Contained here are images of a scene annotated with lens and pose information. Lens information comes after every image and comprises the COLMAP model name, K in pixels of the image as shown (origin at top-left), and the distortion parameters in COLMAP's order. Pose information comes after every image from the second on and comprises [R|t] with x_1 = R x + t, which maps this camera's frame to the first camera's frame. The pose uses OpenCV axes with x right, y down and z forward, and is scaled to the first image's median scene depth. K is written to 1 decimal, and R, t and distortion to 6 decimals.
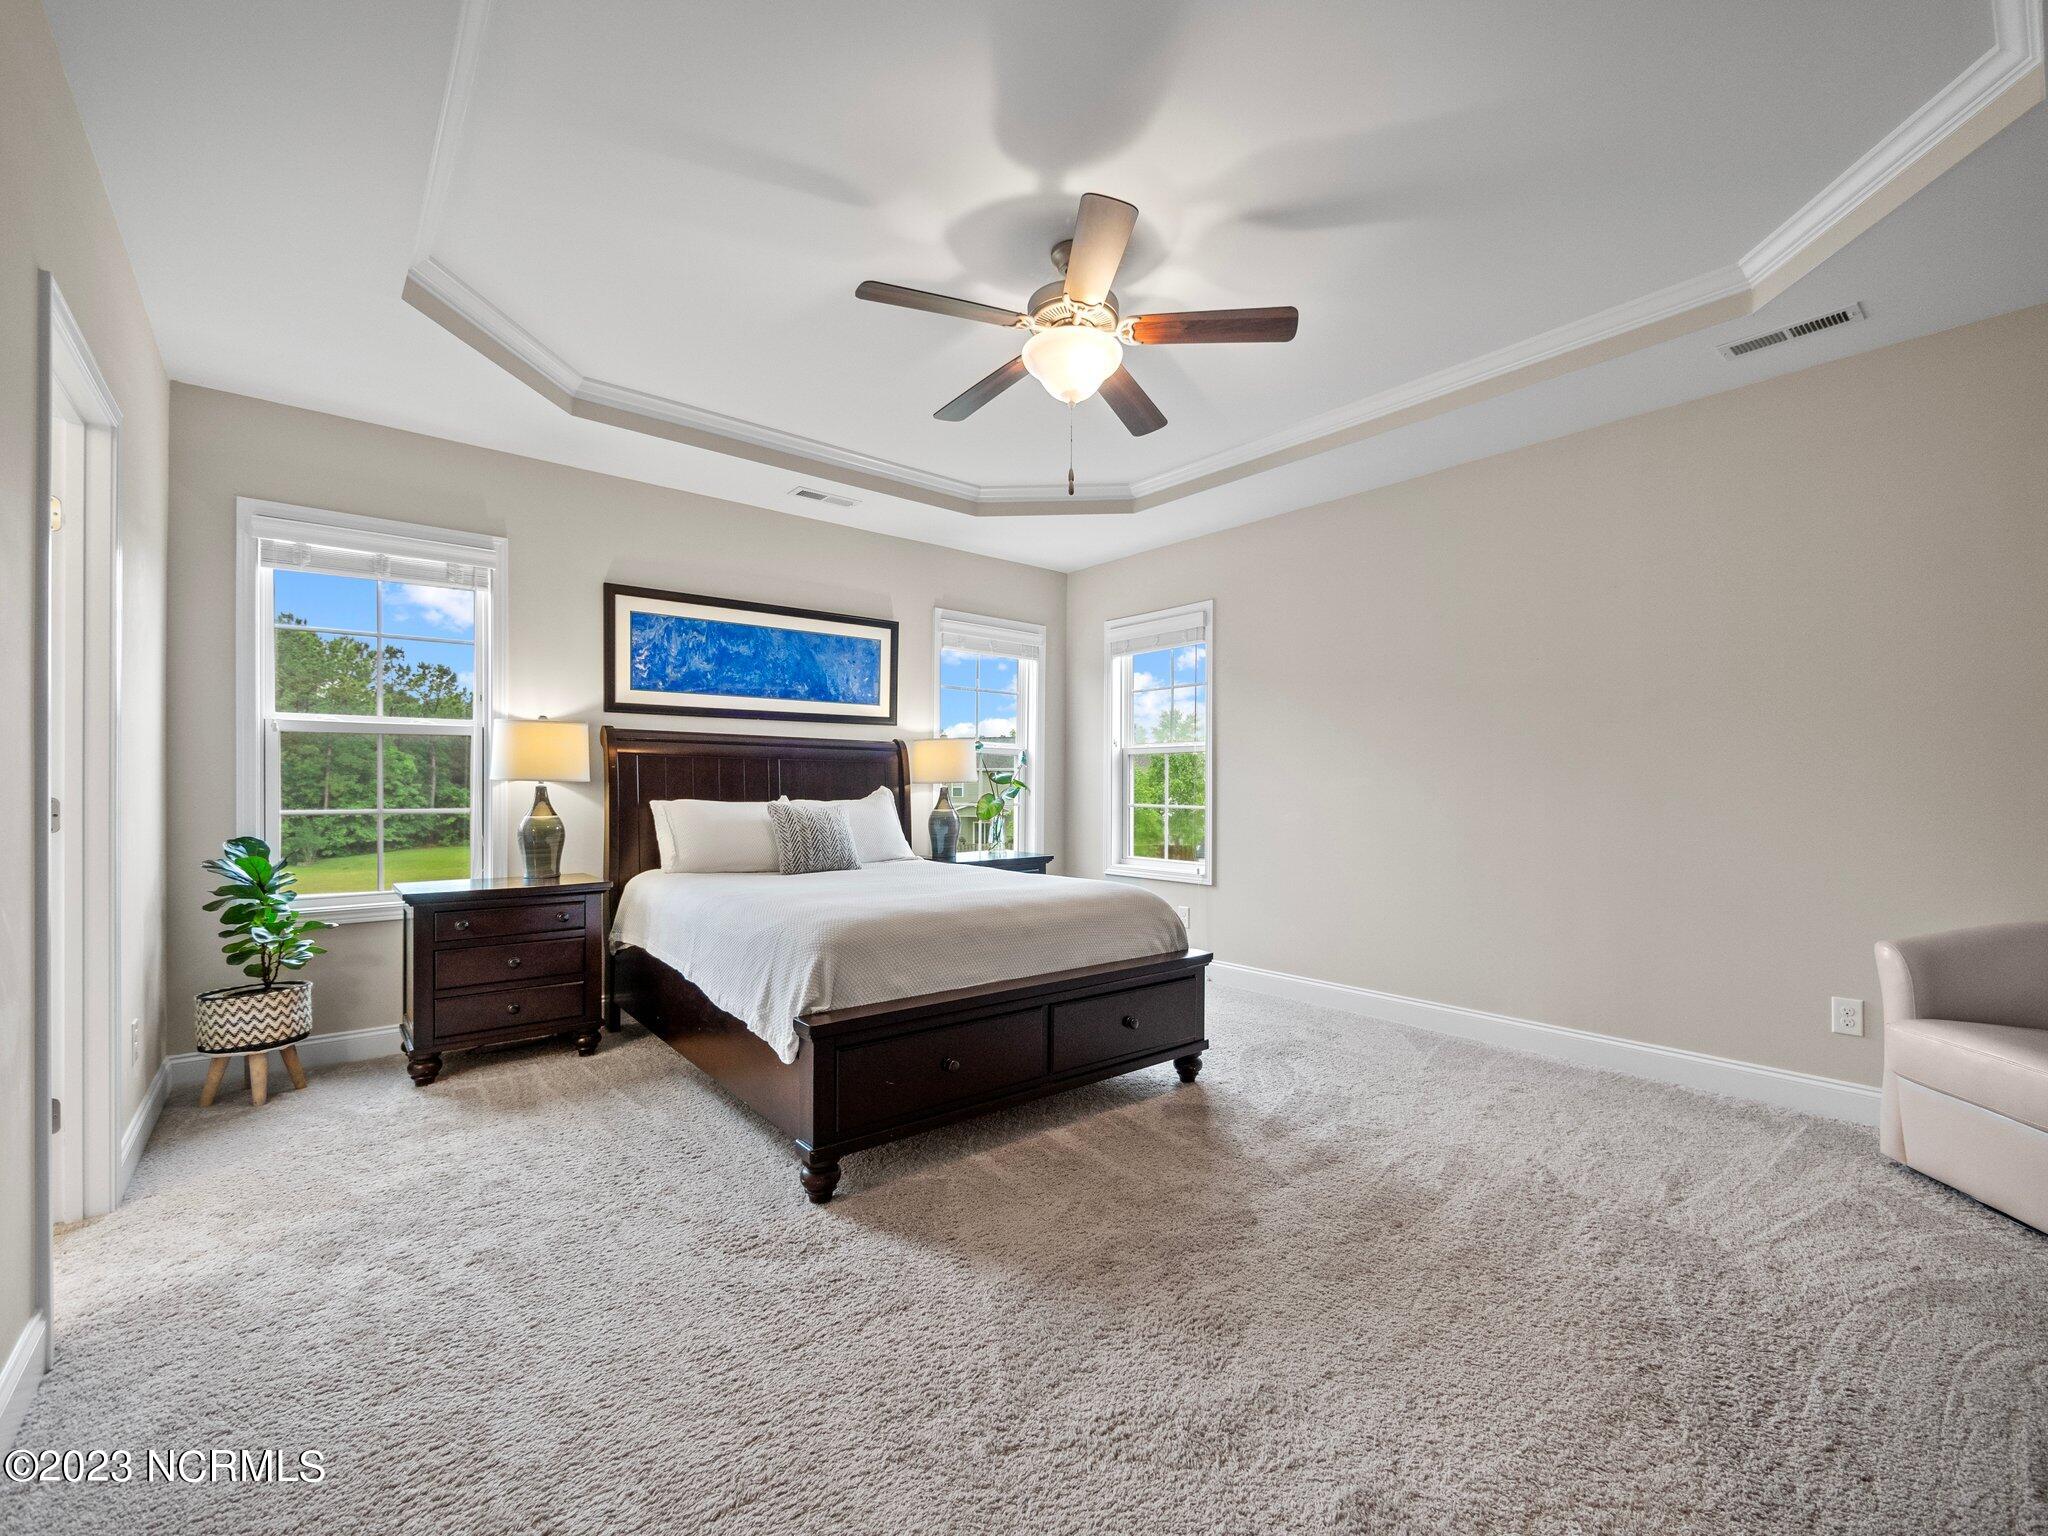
lens RADIAL K [[865.4, 0, 1022.6], [0, 865.4, 782.7], [0, 0, 1]] dist [-0.004983, -0.000751]
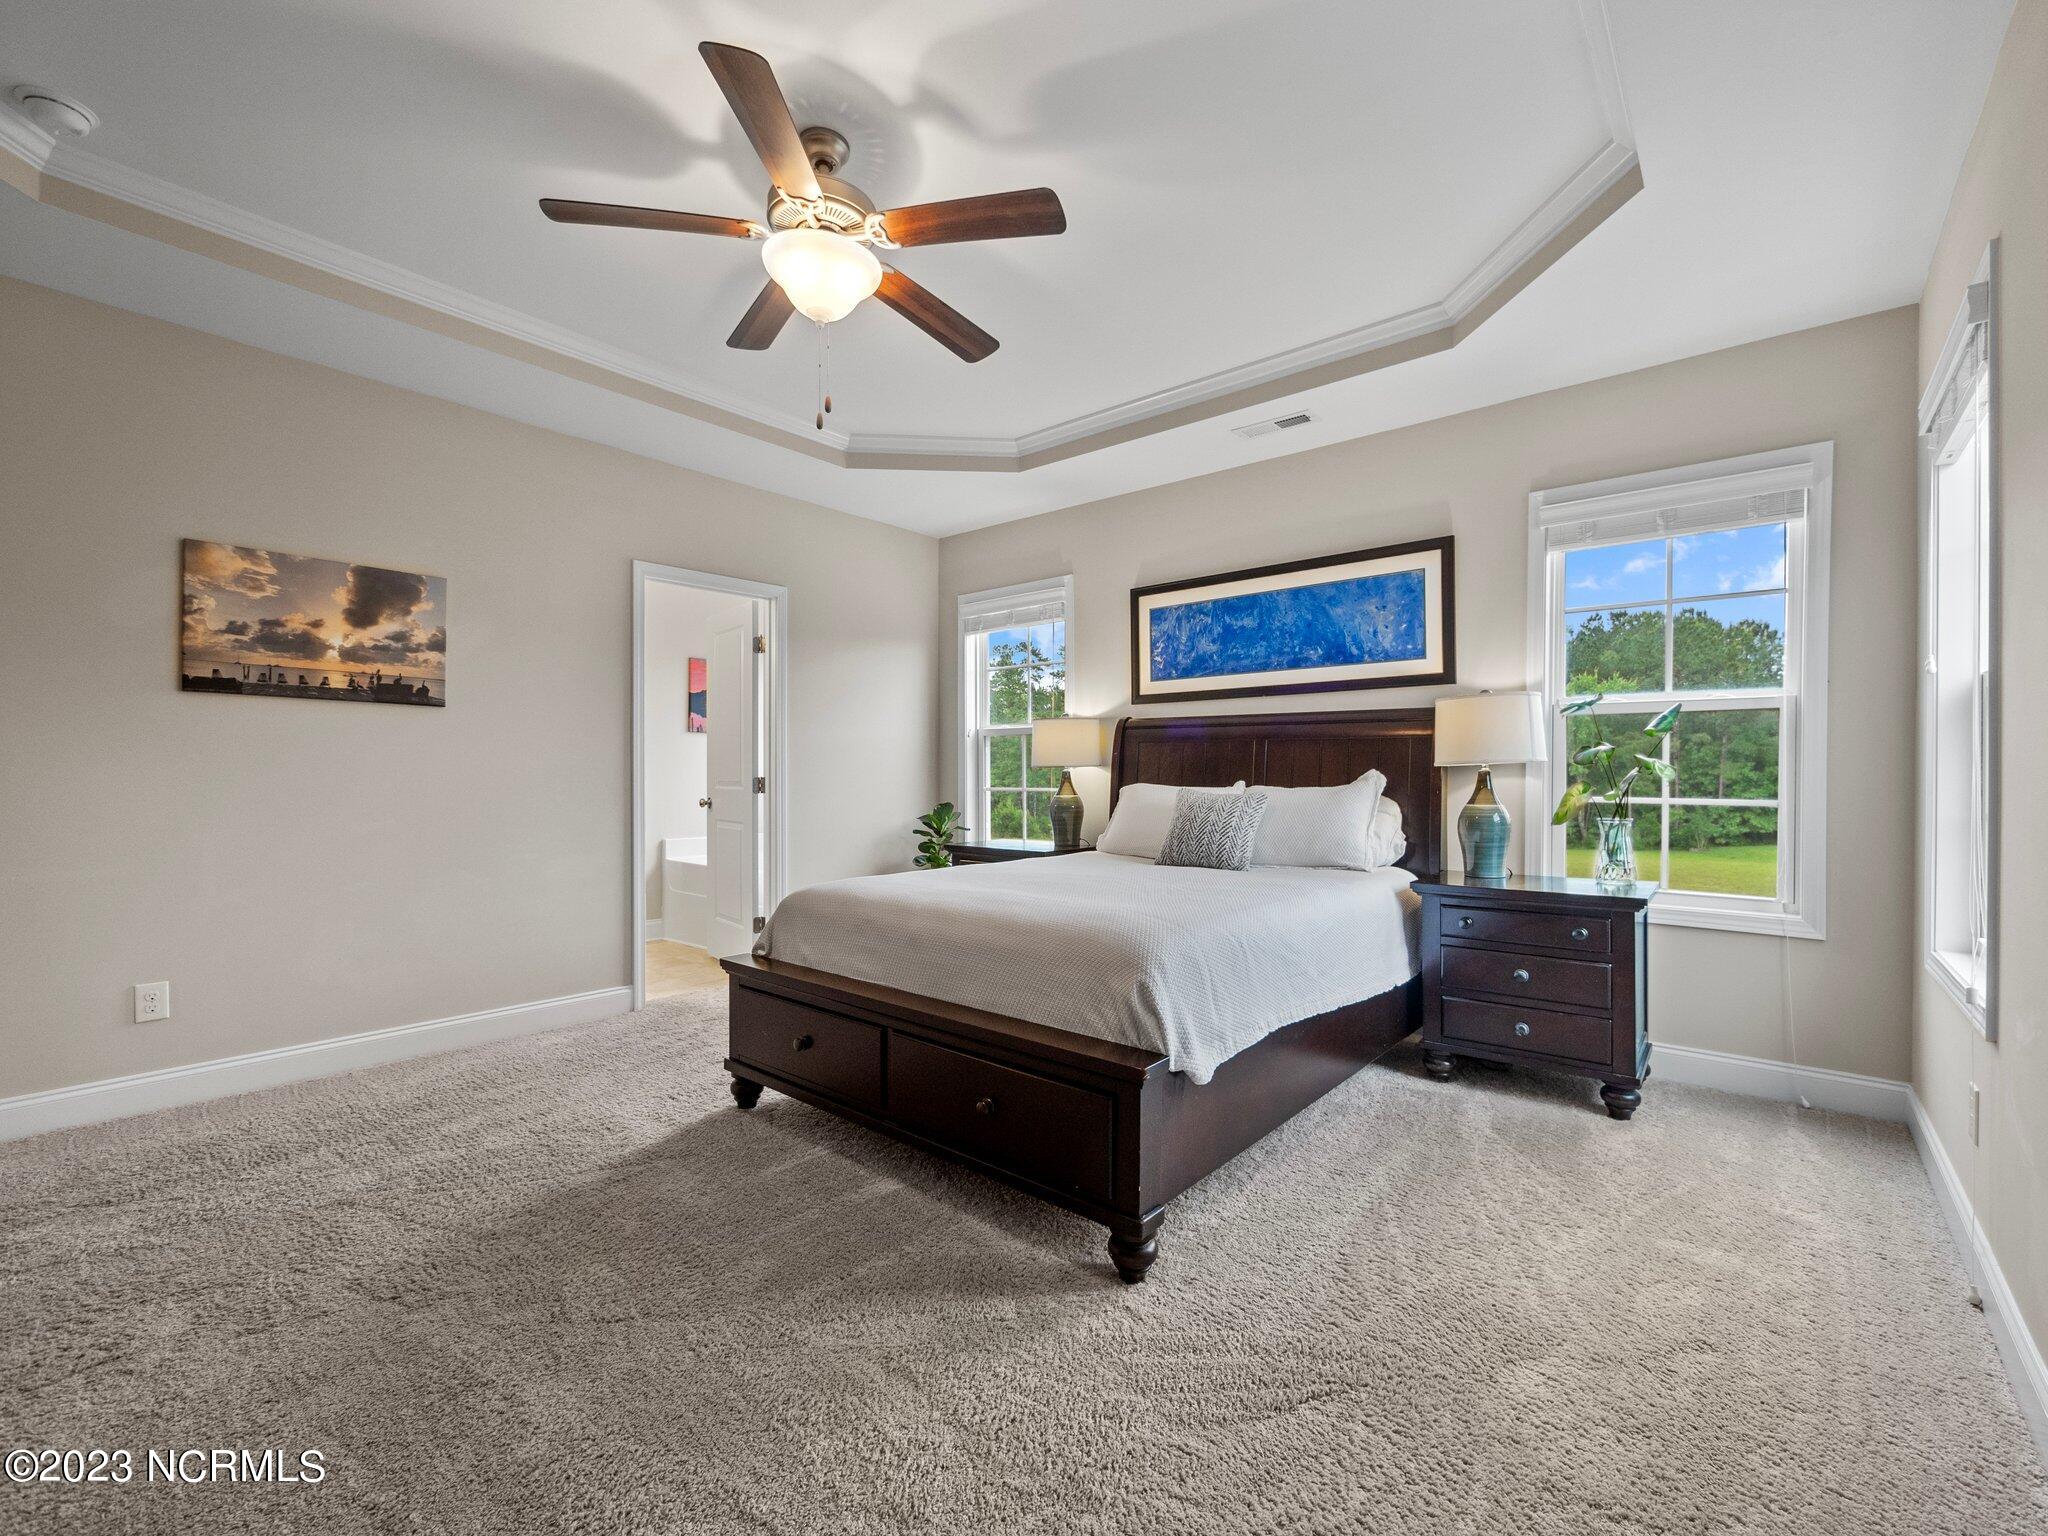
lens RADIAL K [[875.0, 0, 1046.8], [0, 875.0, 773.7], [0, 0, 1]] dist [-0.001832, -0.000224]
pose [[0.185763, 0.000110, -0.982595, 0.551817], [0.003202, 0.999995, 0.000717, 0.006182], [0.982589, -0.003279, 0.185762, 0.614151]]
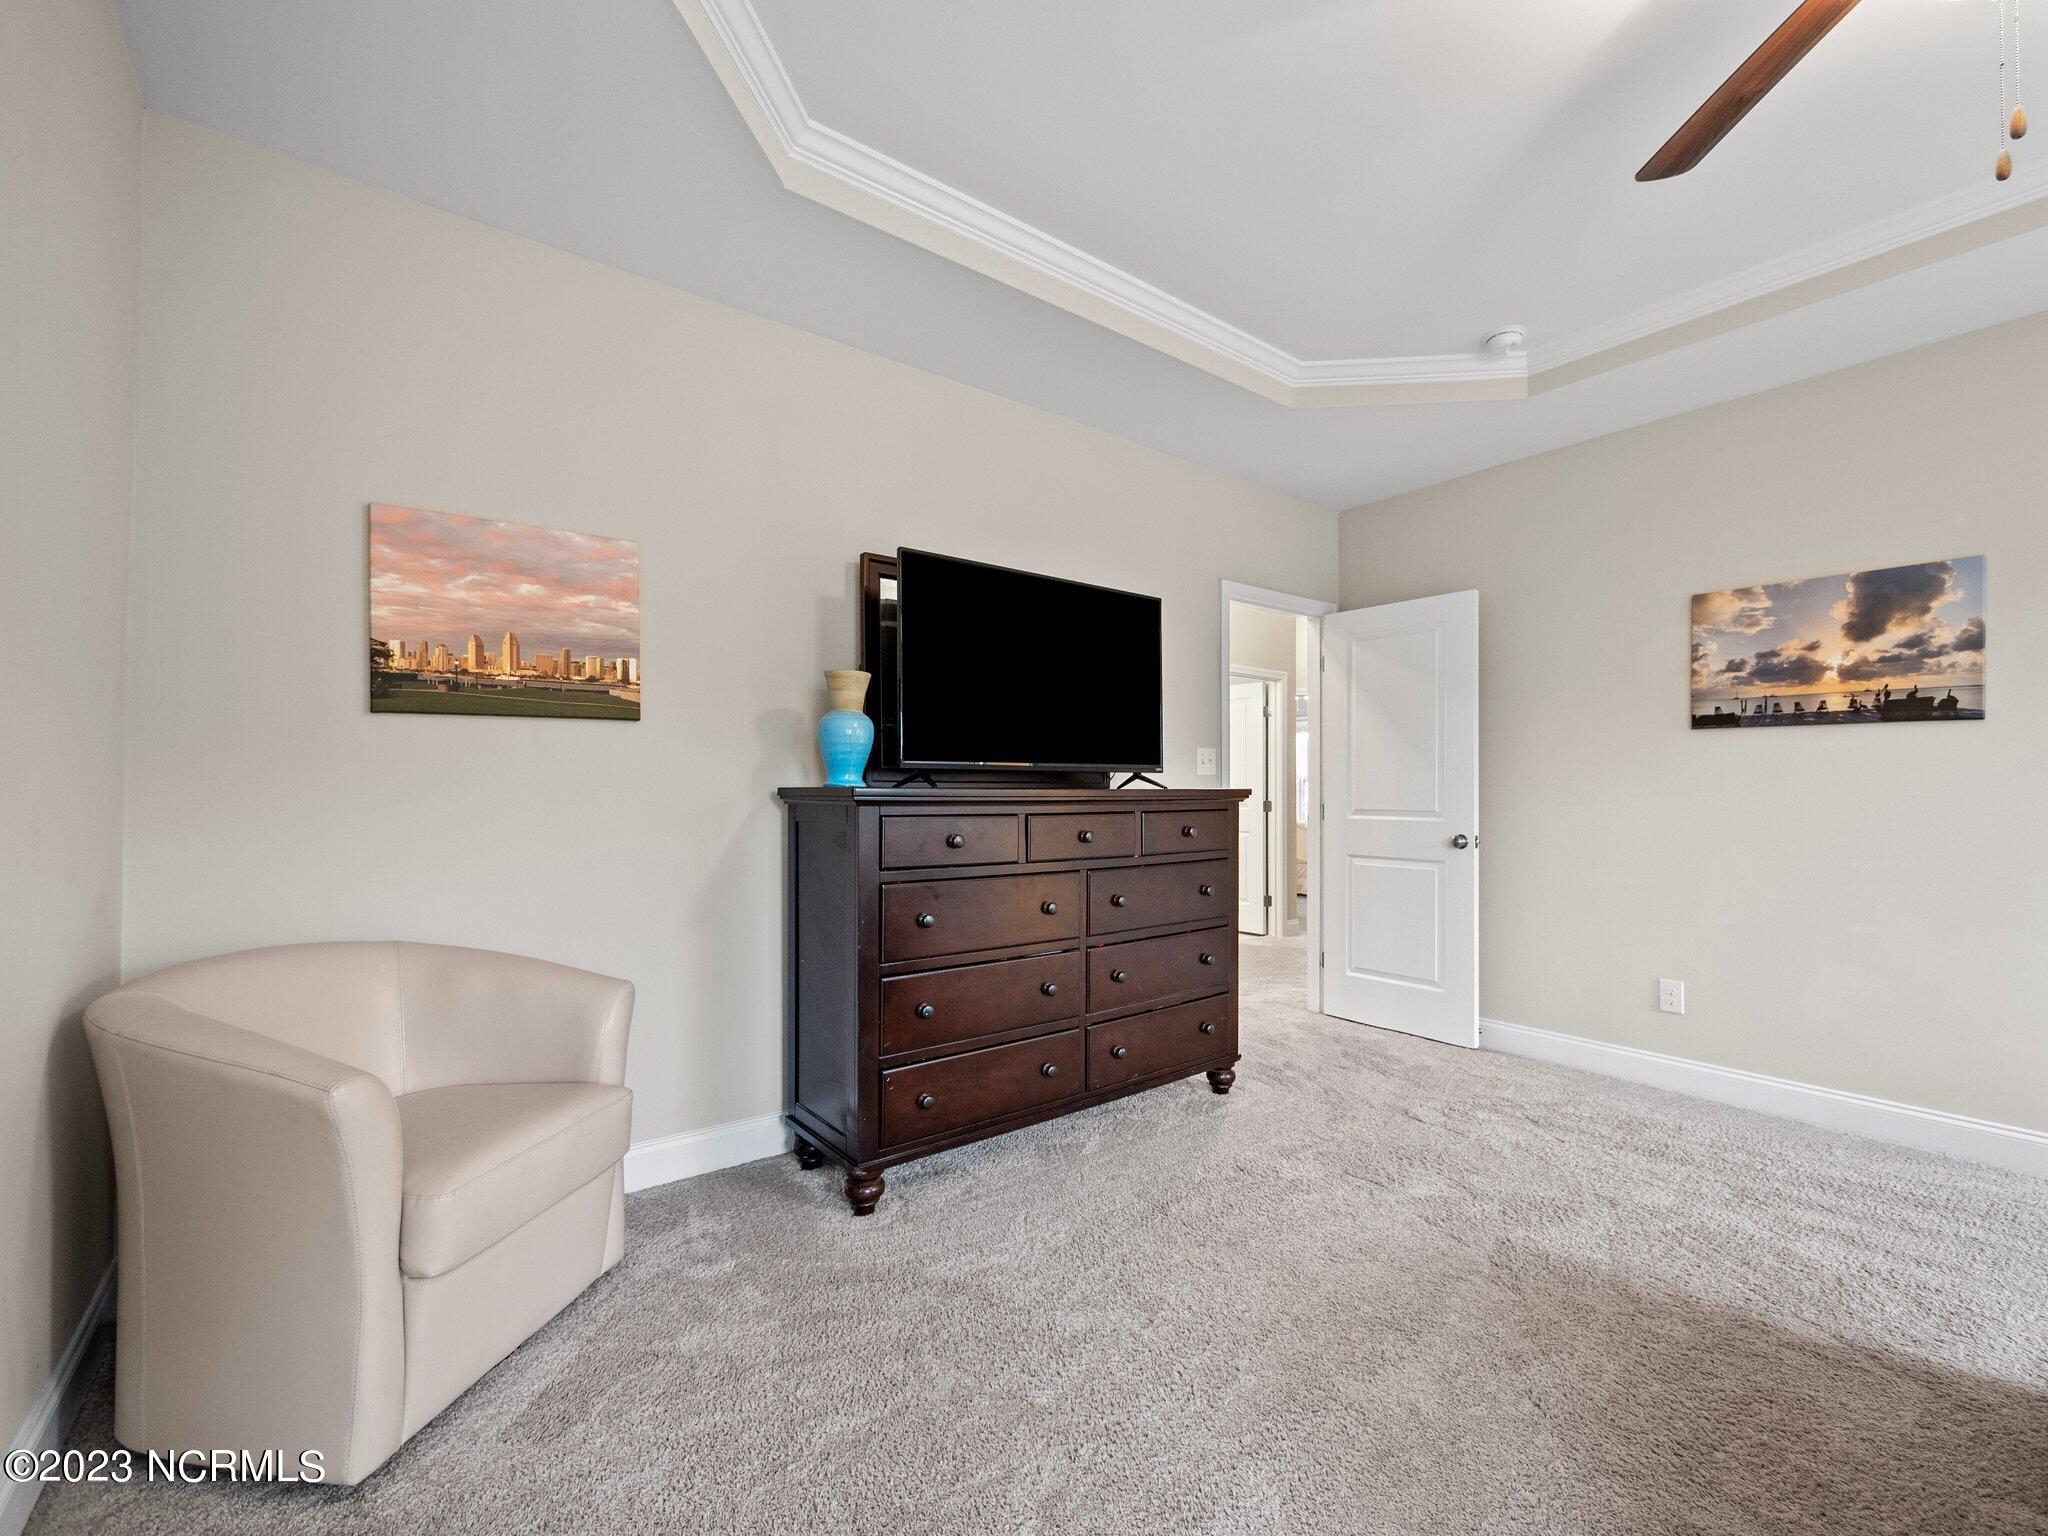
lens RADIAL K [[865.4, 0, 1022.6], [0, 865.4, 782.7], [0, 0, 1]] dist [-0.004983, -0.000751]
pose [[-0.998921, -0.009503, 0.045467, 0.327468], [-0.010356, 0.999774, -0.018553, 0.007632], [-0.045280, -0.019004, -0.998794, 0.856393]]
